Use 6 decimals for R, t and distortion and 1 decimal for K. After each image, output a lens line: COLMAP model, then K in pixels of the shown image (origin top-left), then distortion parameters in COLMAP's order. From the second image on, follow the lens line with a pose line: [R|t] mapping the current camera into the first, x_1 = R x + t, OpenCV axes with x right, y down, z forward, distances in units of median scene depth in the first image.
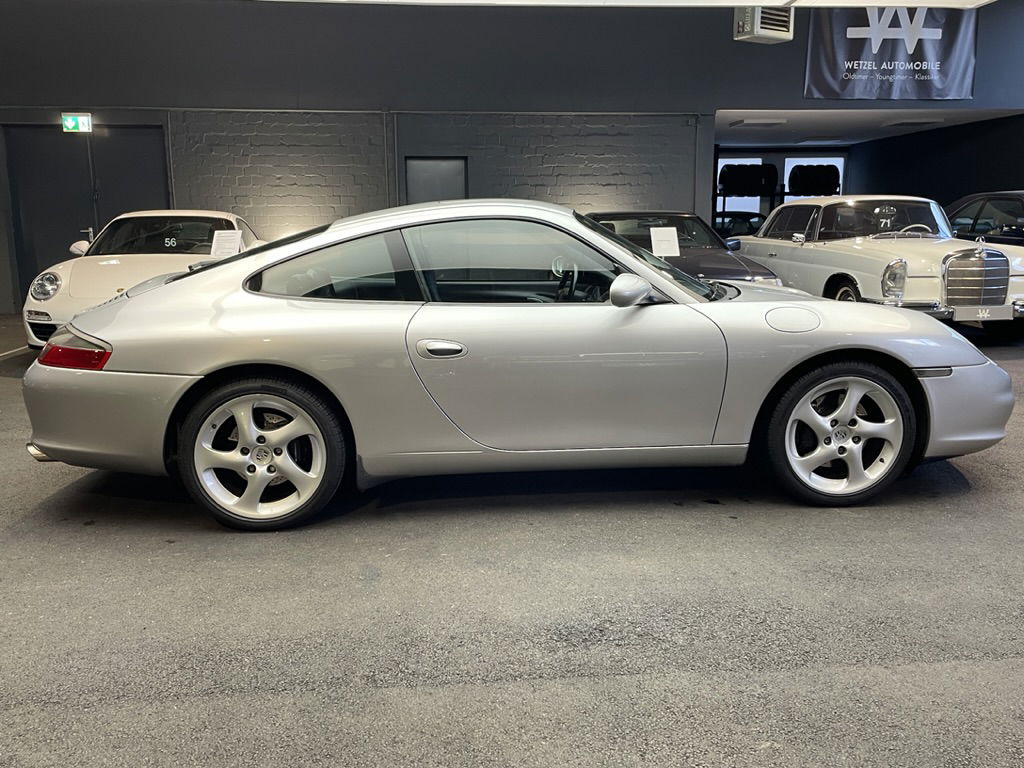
lens RADIAL K [[855.4, 0, 513.6], [0, 855.4, 383.8], [0, 0, 1]] dist [0.063214, -0.070487]
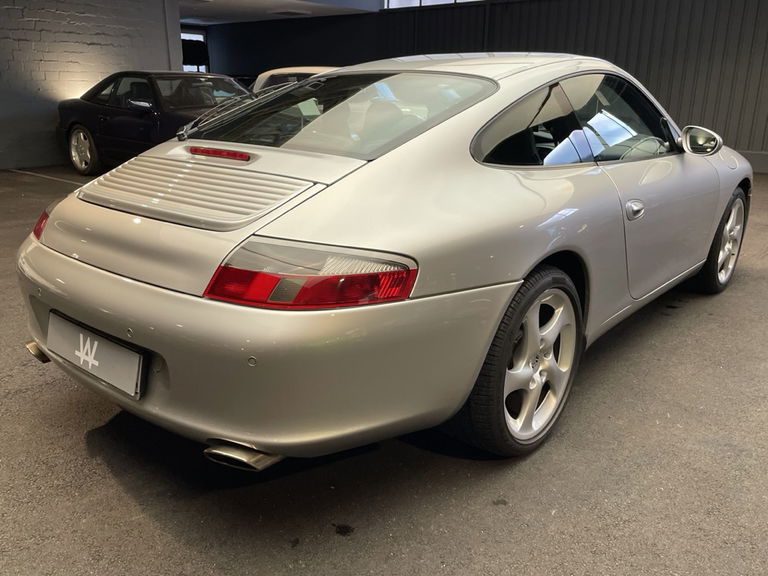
lens RADIAL K [[641.6, 0, 384.9], [0, 641.6, 288.2], [0, 0, 1]] dist [0.063214, -0.070487]
pose [[0.719986, -0.186917, 0.668343, -0.737717], [0.109514, 0.981581, 0.156545, -0.091762], [-0.685293, -0.039517, 0.727194, 0.603885]]
